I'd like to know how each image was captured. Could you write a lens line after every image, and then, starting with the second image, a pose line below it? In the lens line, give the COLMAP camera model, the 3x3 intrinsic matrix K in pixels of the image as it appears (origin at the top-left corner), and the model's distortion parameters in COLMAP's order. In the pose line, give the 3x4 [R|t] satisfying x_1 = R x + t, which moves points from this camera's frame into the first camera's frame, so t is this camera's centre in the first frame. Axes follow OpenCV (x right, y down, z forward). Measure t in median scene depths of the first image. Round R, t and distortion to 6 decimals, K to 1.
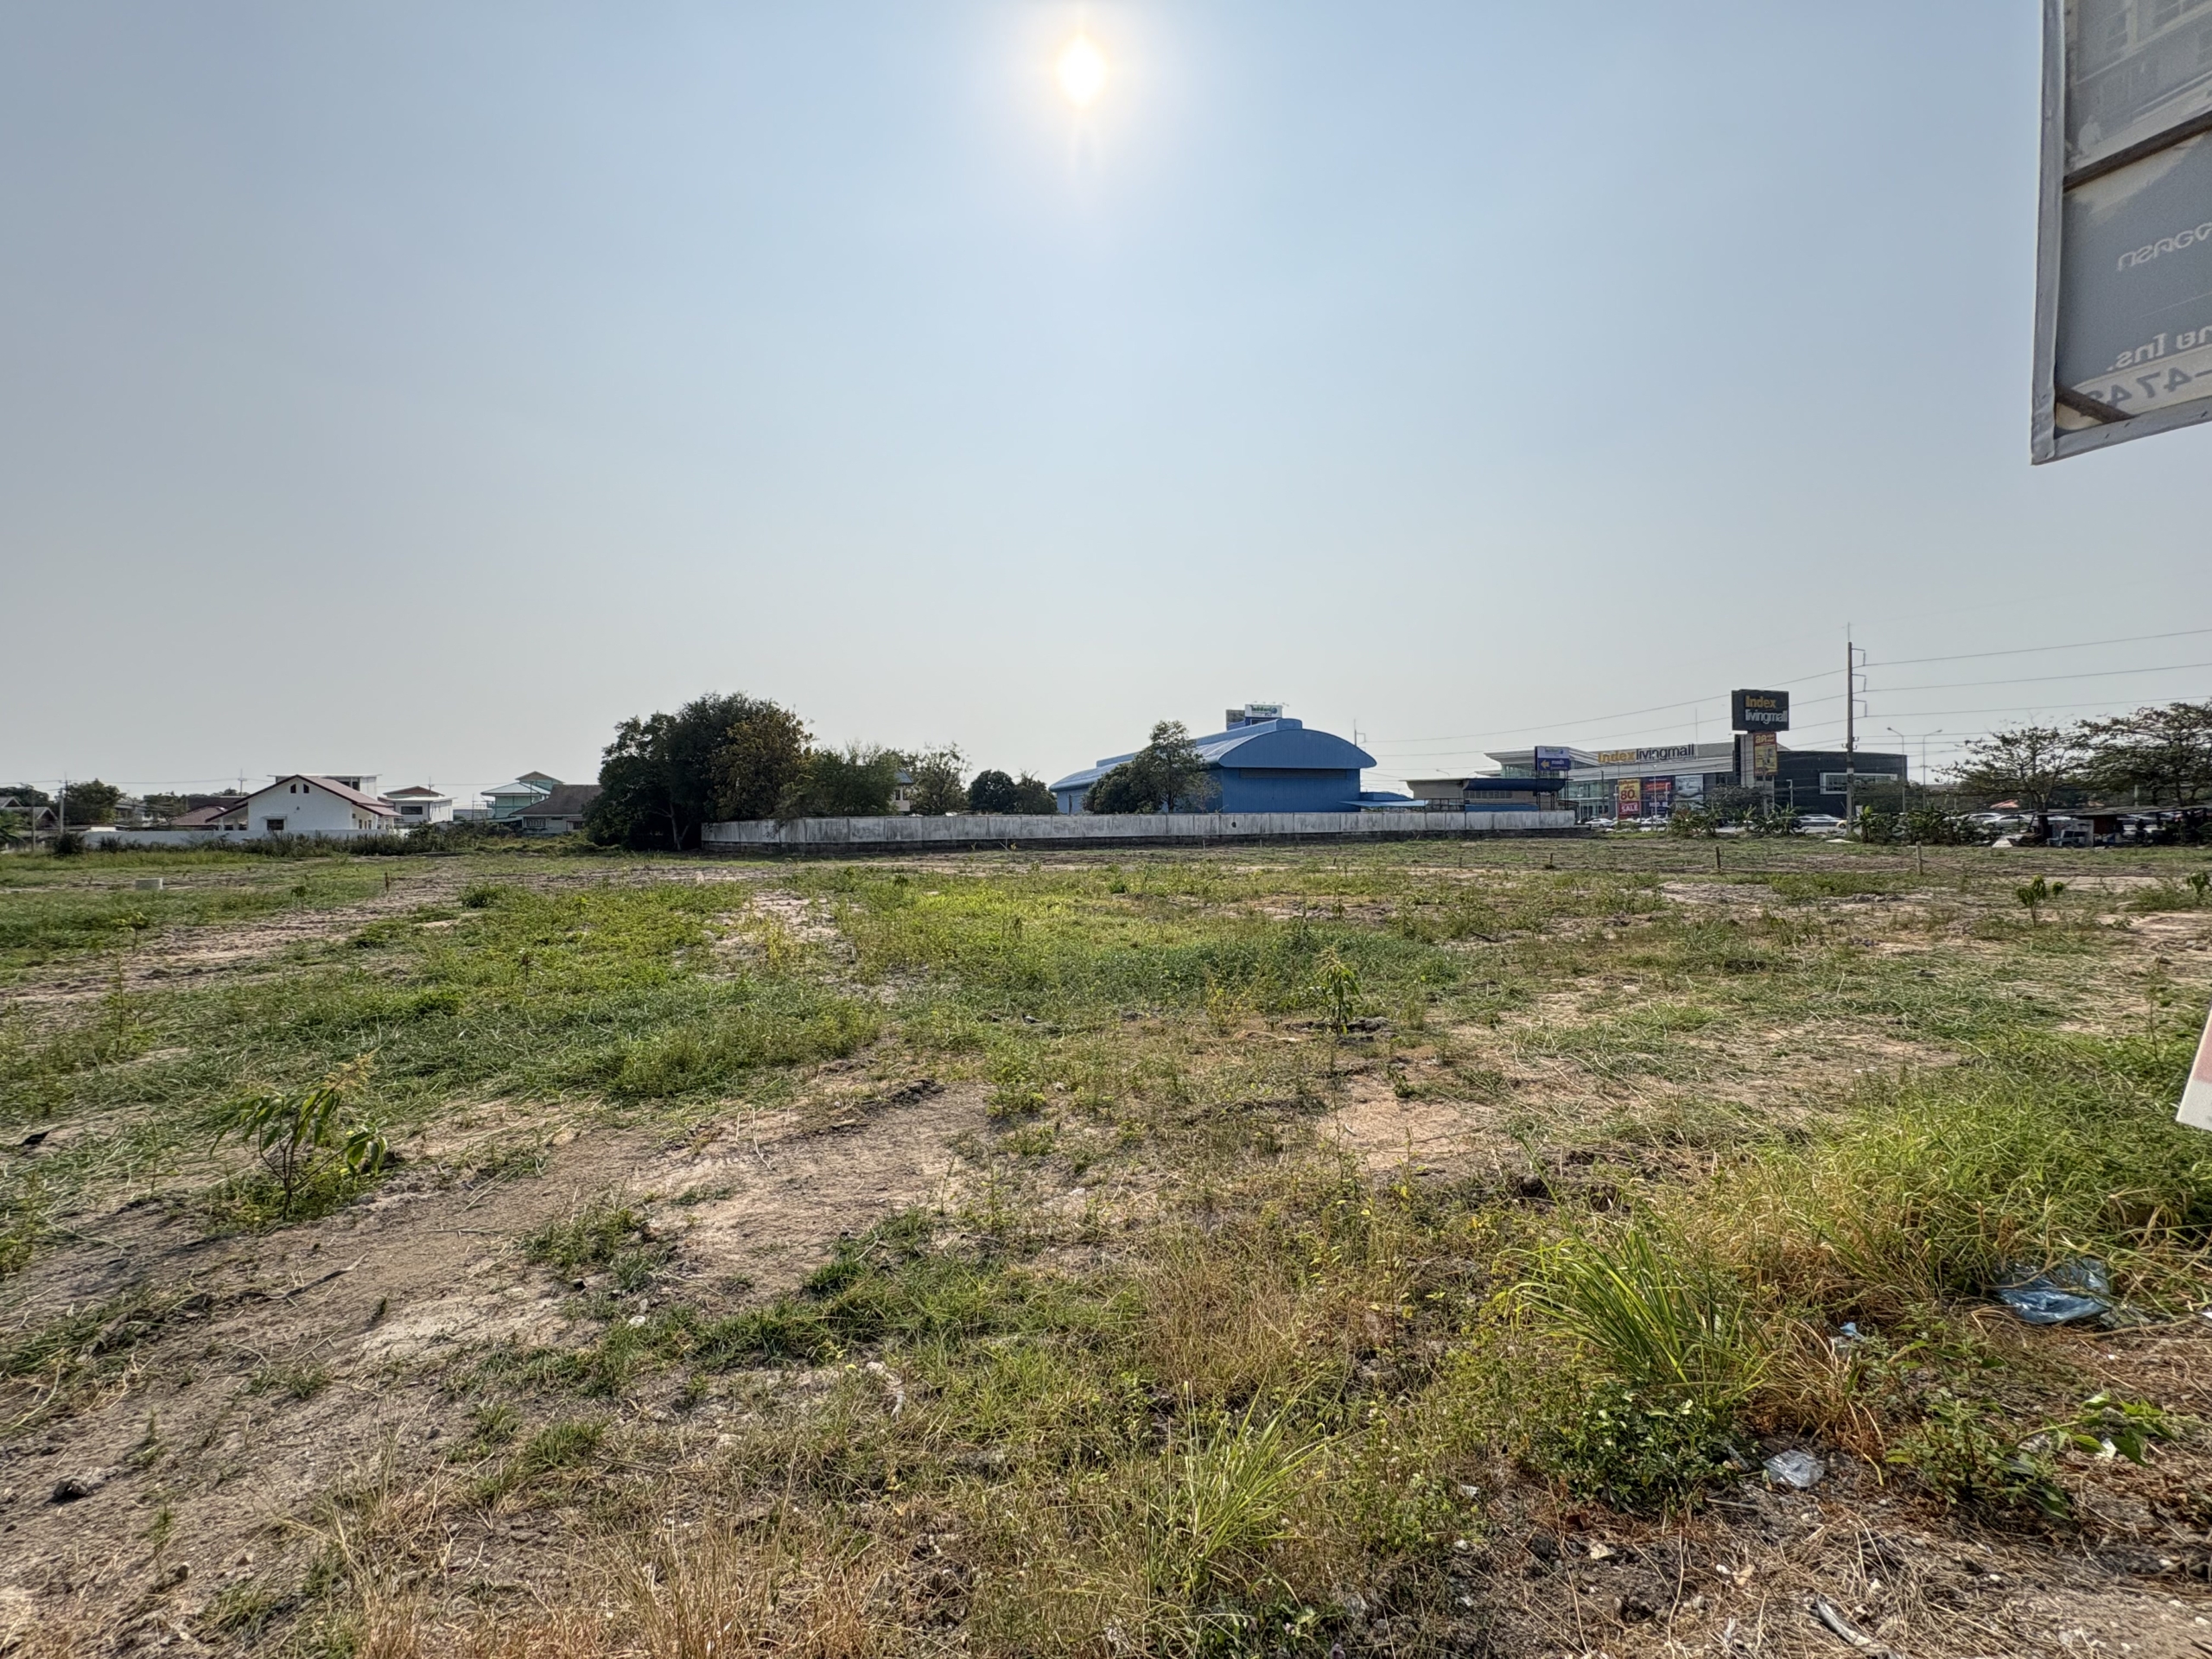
lens RADIAL K [[882.8, 0, 1105.7], [0, 882.8, 823.1], [0, 0, 1]] dist [0.000892, 0.000197]
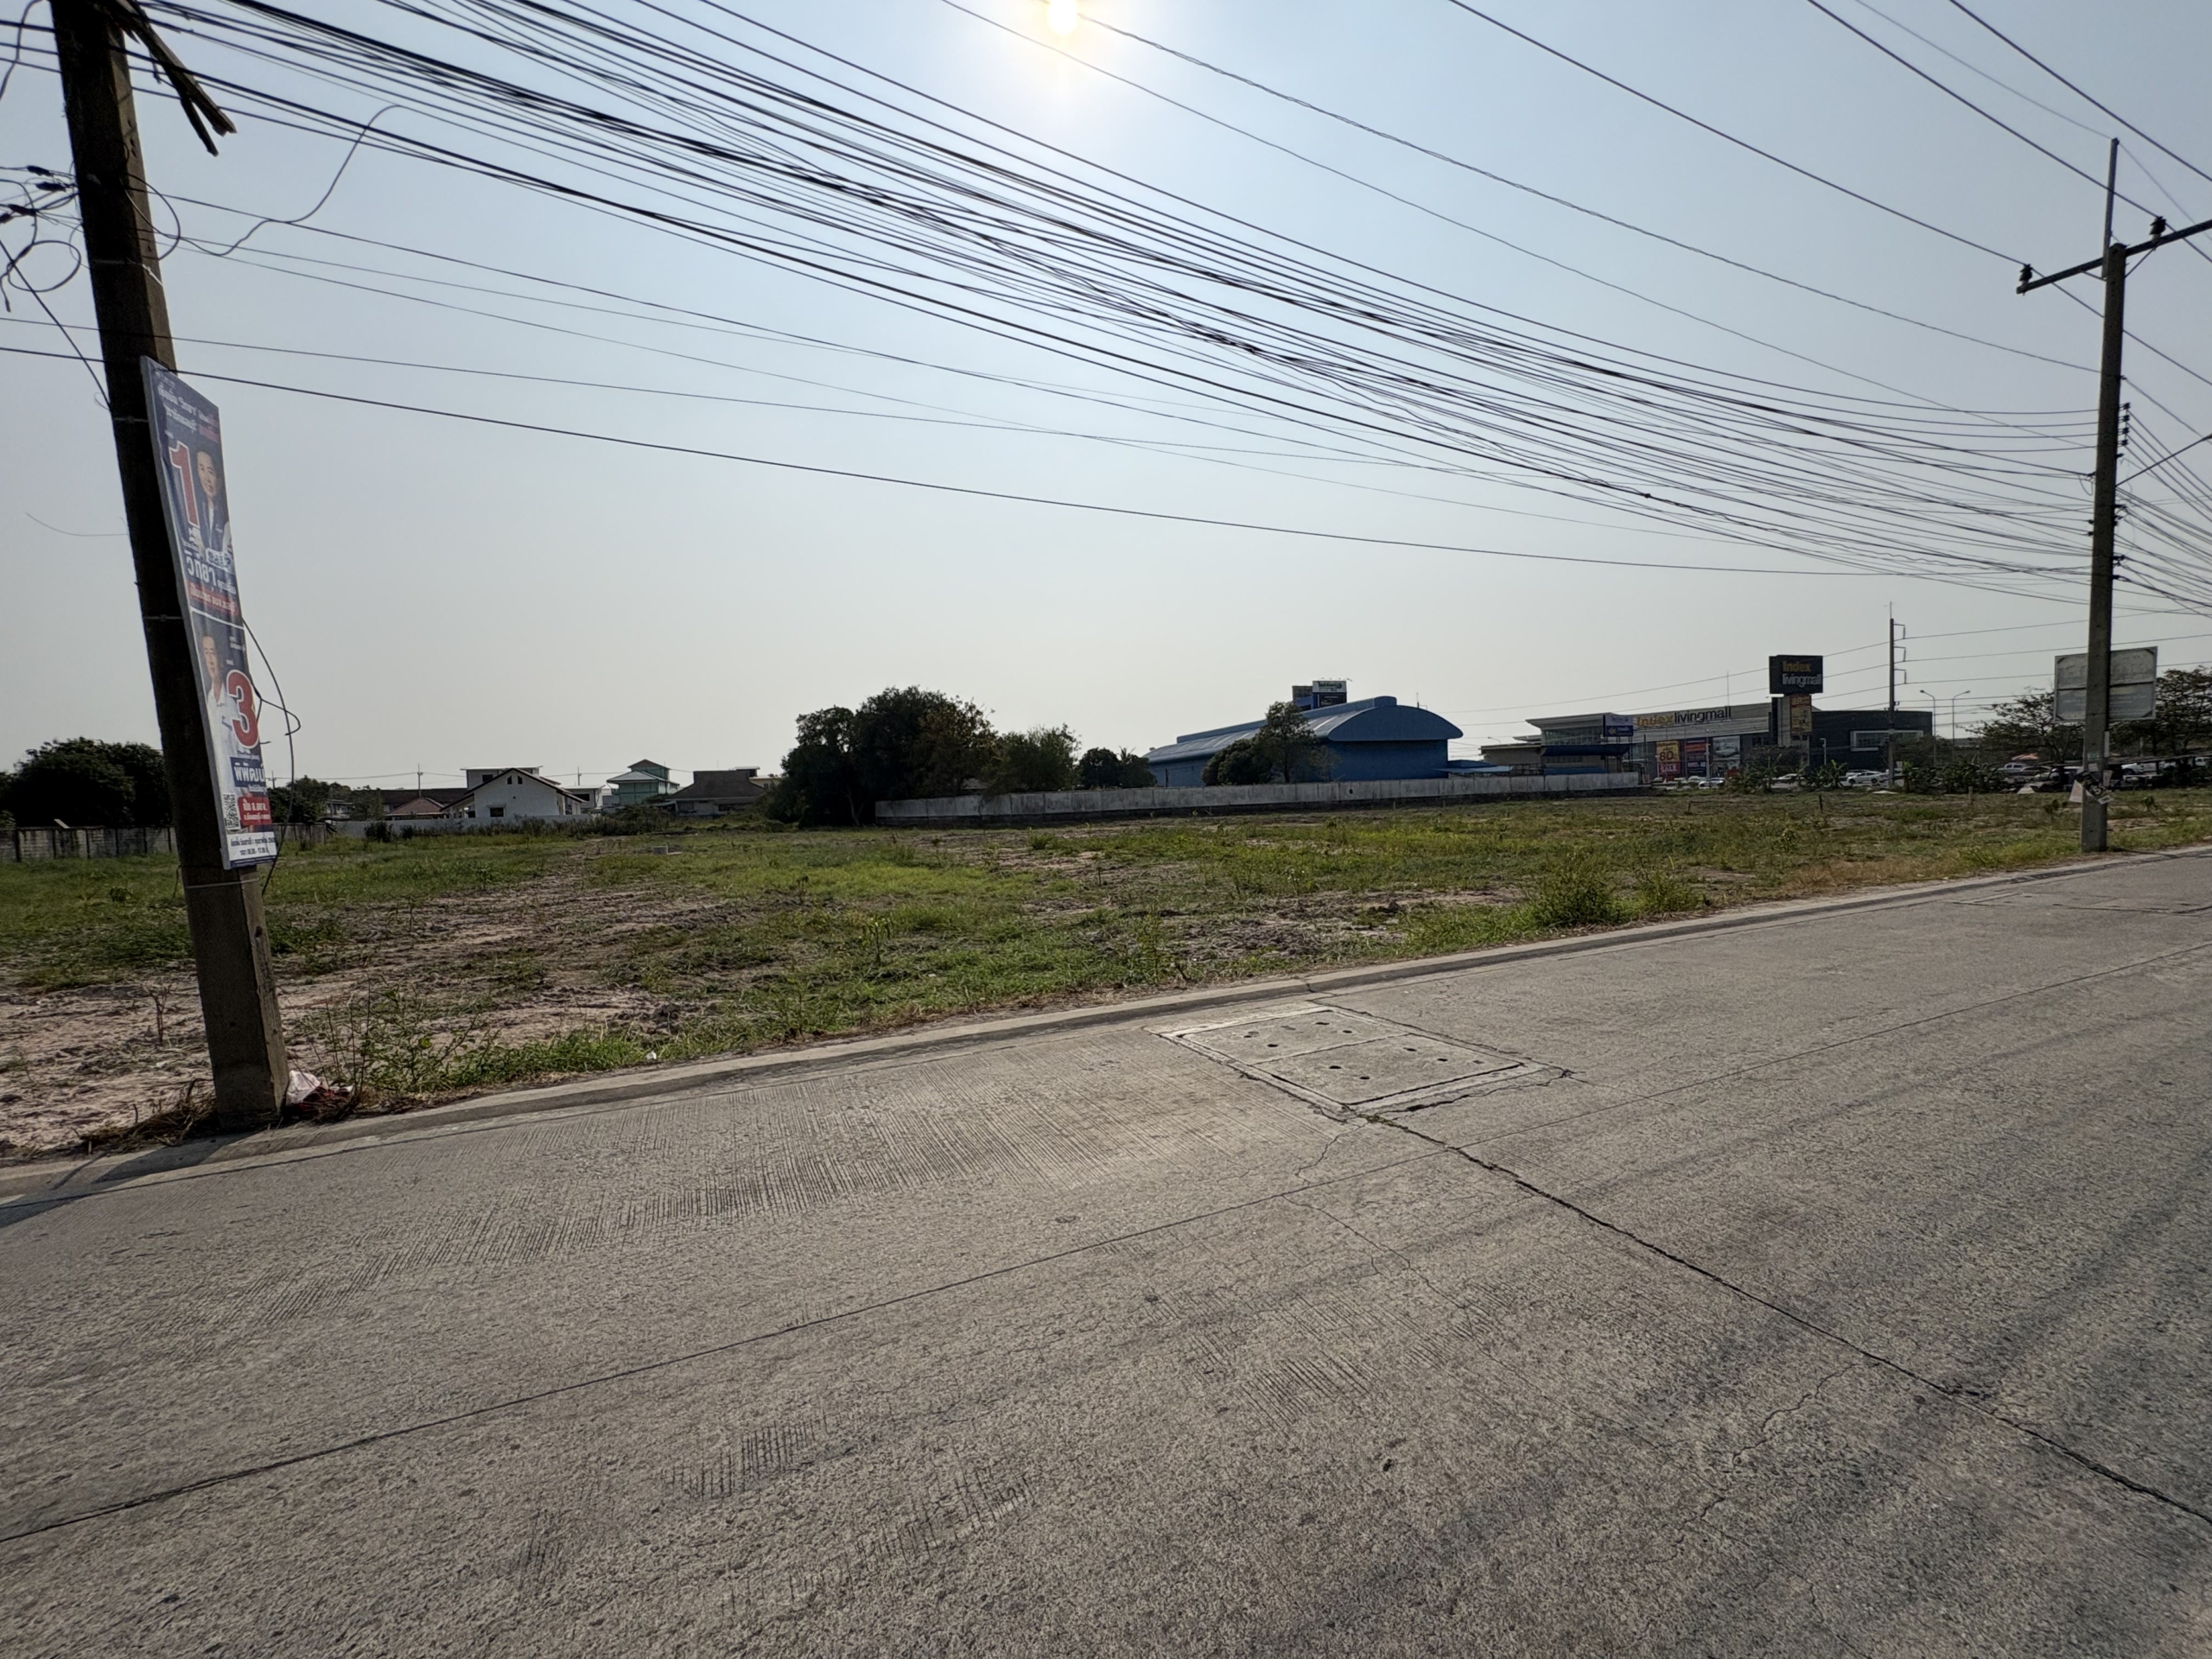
lens RADIAL K [[882.8, 0, 1104.8], [0, 882.8, 821.5], [0, 0, 1]] dist [0.000892, 0.000197]
pose [[0.999641, -0.023684, -0.012545, -0.151428], [0.024030, 0.999314, 0.028193, 0.000785], [0.011868, -0.028484, 0.999524, -0.148283]]
